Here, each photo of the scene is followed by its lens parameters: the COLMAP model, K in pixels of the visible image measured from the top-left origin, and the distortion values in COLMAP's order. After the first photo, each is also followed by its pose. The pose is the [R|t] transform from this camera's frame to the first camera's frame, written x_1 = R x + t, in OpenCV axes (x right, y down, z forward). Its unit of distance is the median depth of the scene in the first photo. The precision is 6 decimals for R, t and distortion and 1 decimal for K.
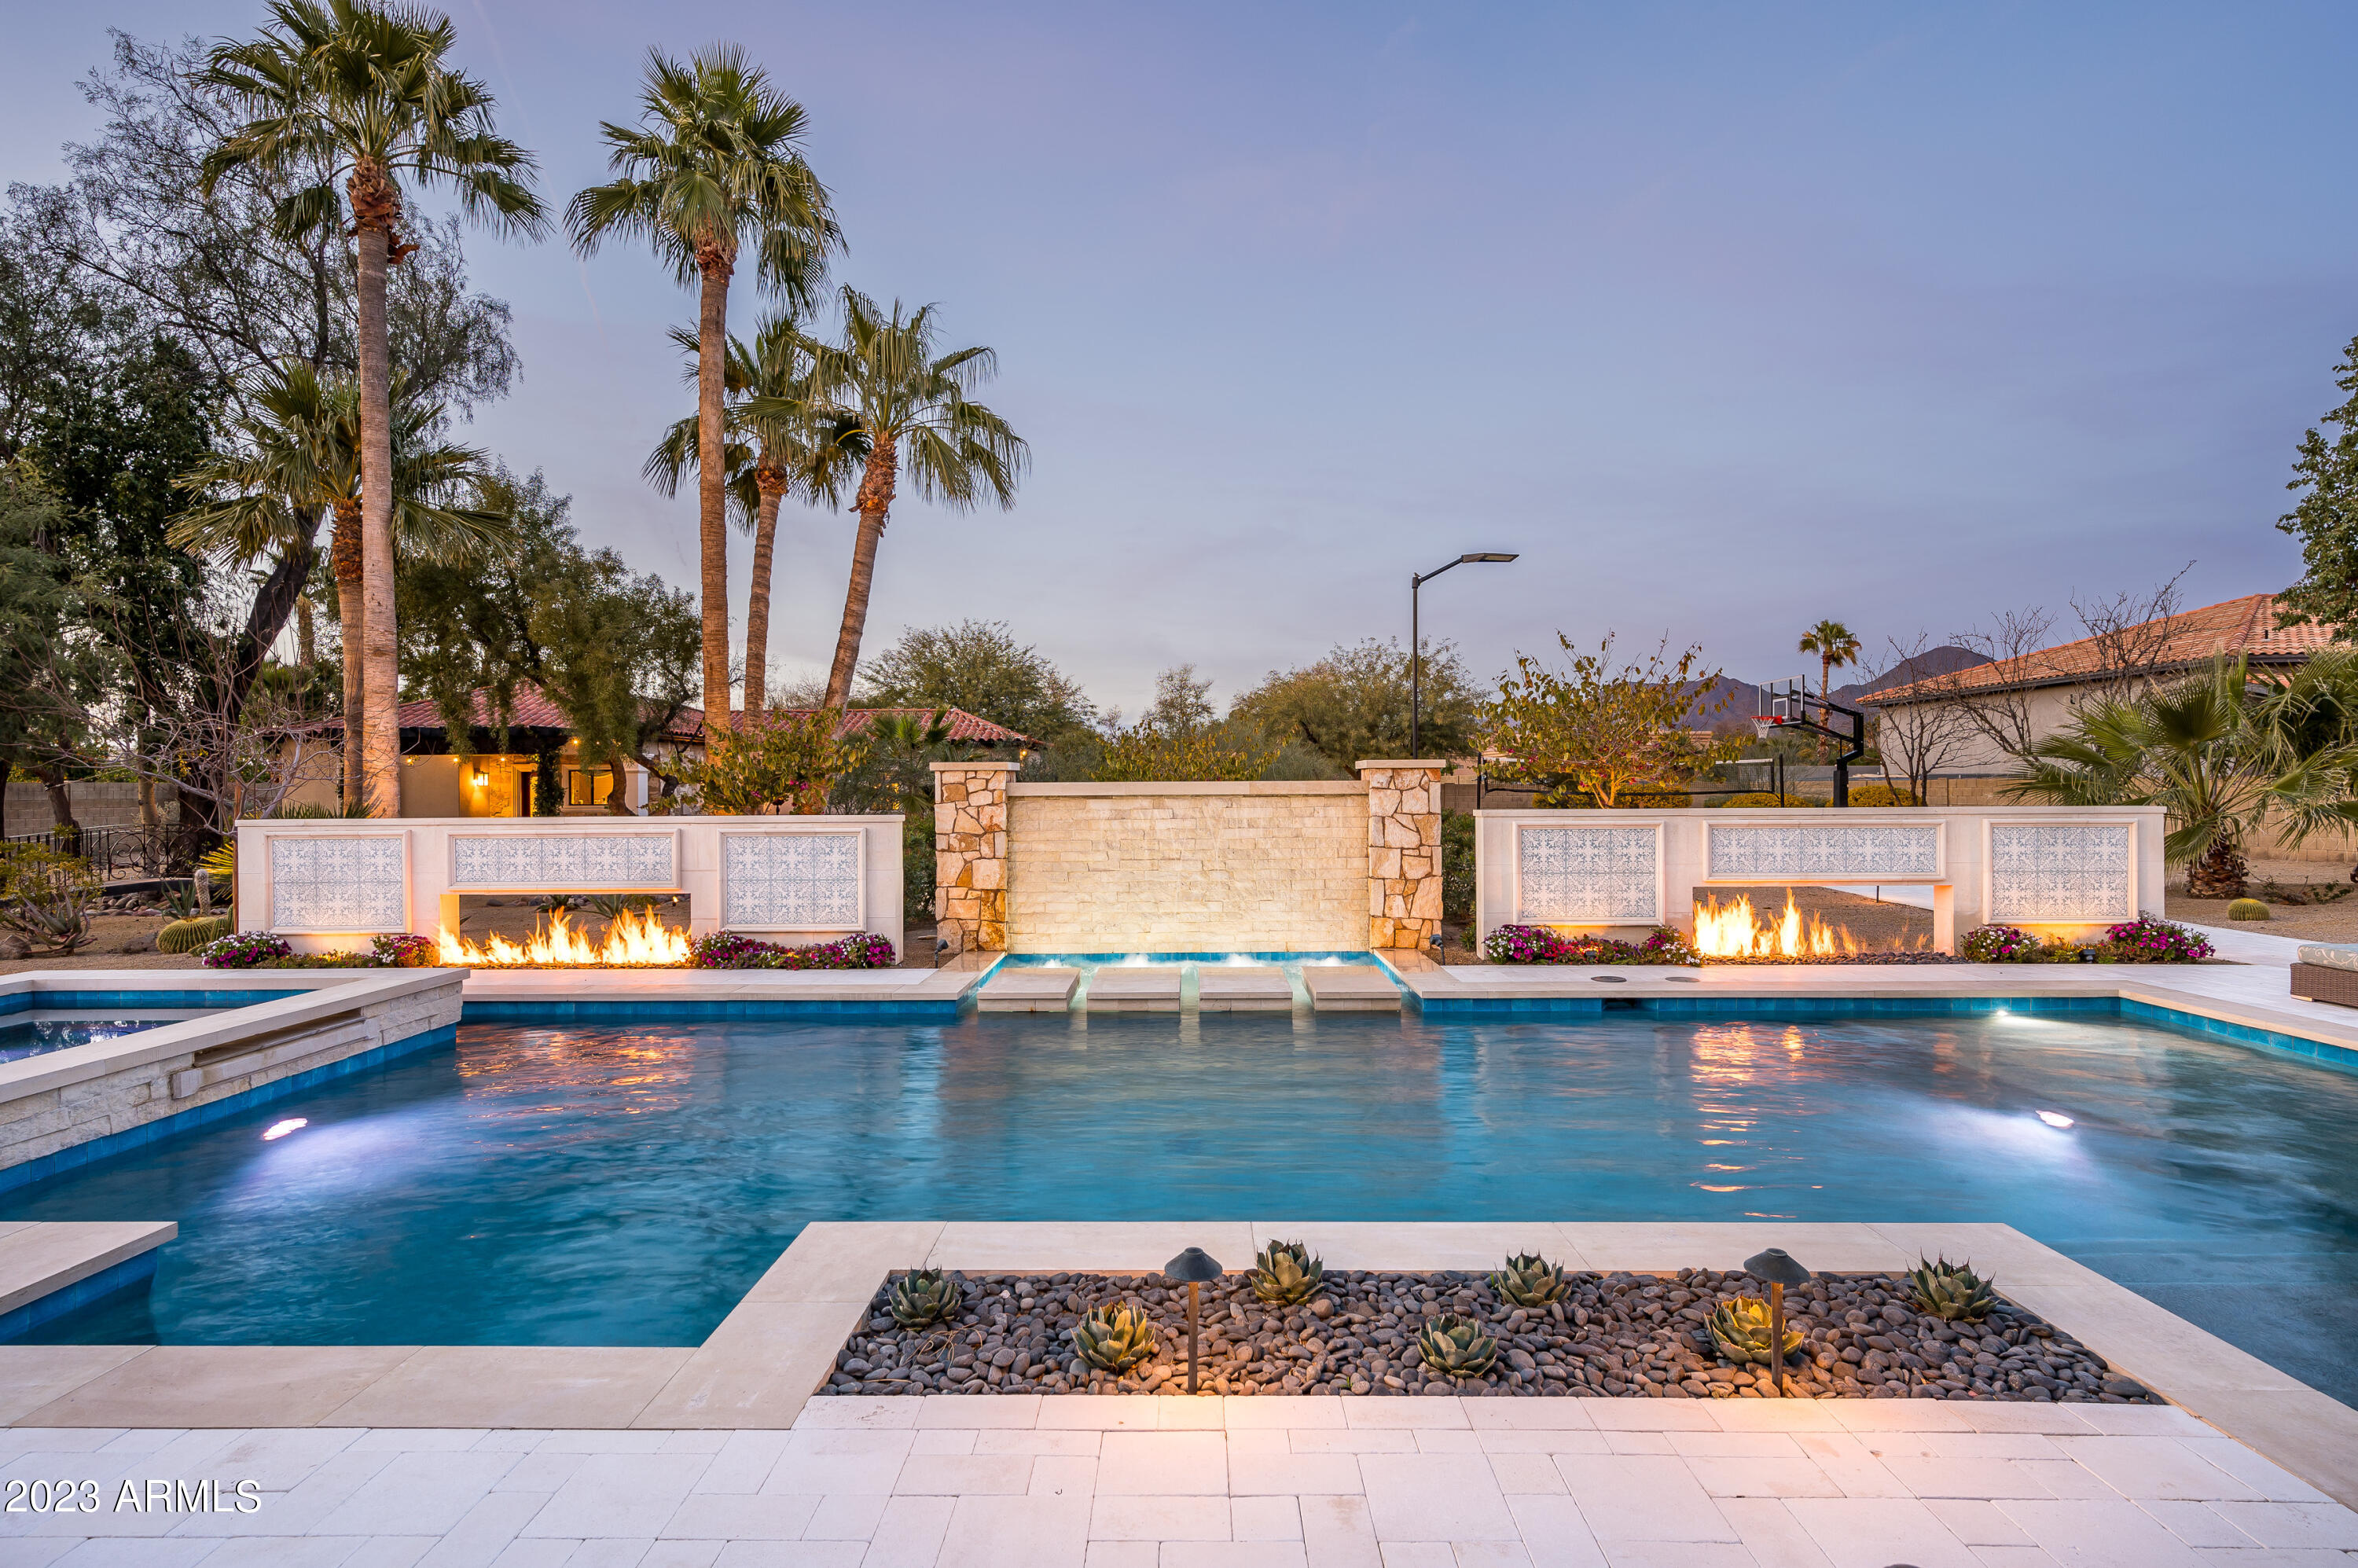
lens RADIAL K [[1090.9, 0, 1167.6], [0, 1090.9, 789.6], [0, 0, 1]] dist [0.001445, 0.001197]
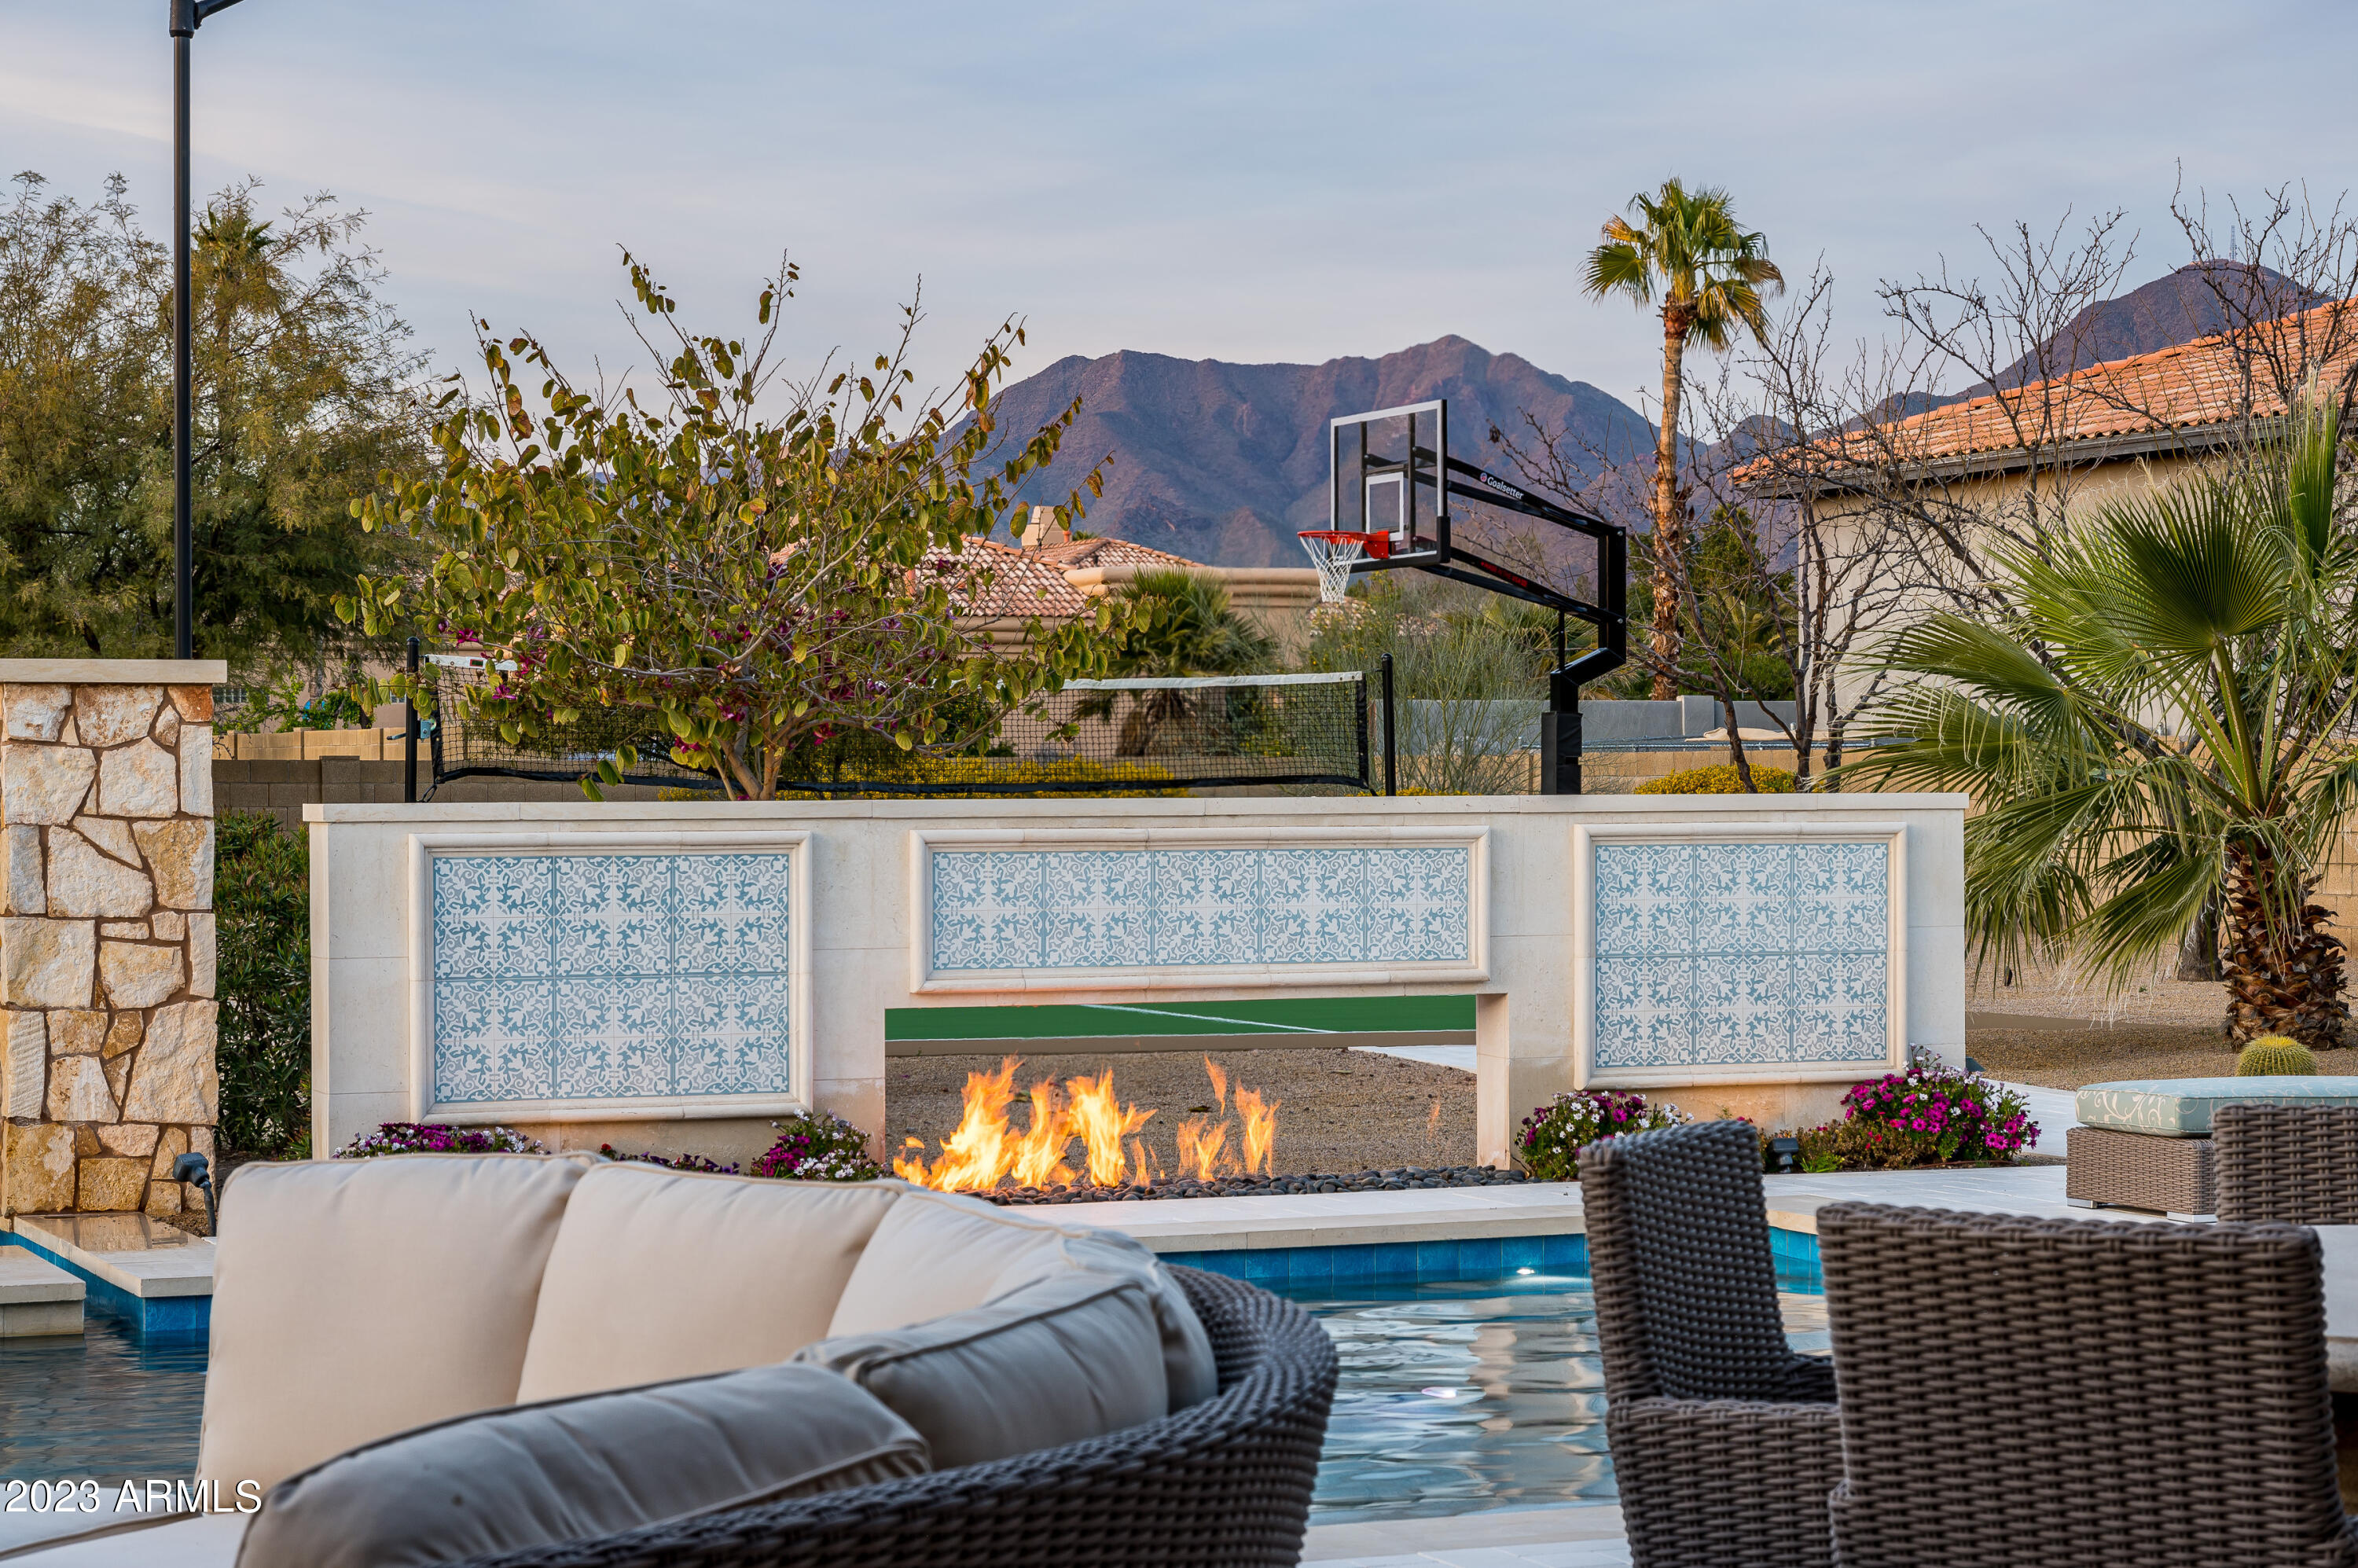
lens RADIAL K [[4910.8, 0, 1271.8], [0, 4910.8, 800.6], [0, 0, 1]] dist [0.014785, 0.000000]
pose [[0.908620, -0.000200, 0.417624, -0.087086], [-0.000114, 1.000000, 0.000728, 0.014974], [-0.417624, -0.000710, 0.908620, -0.511313]]
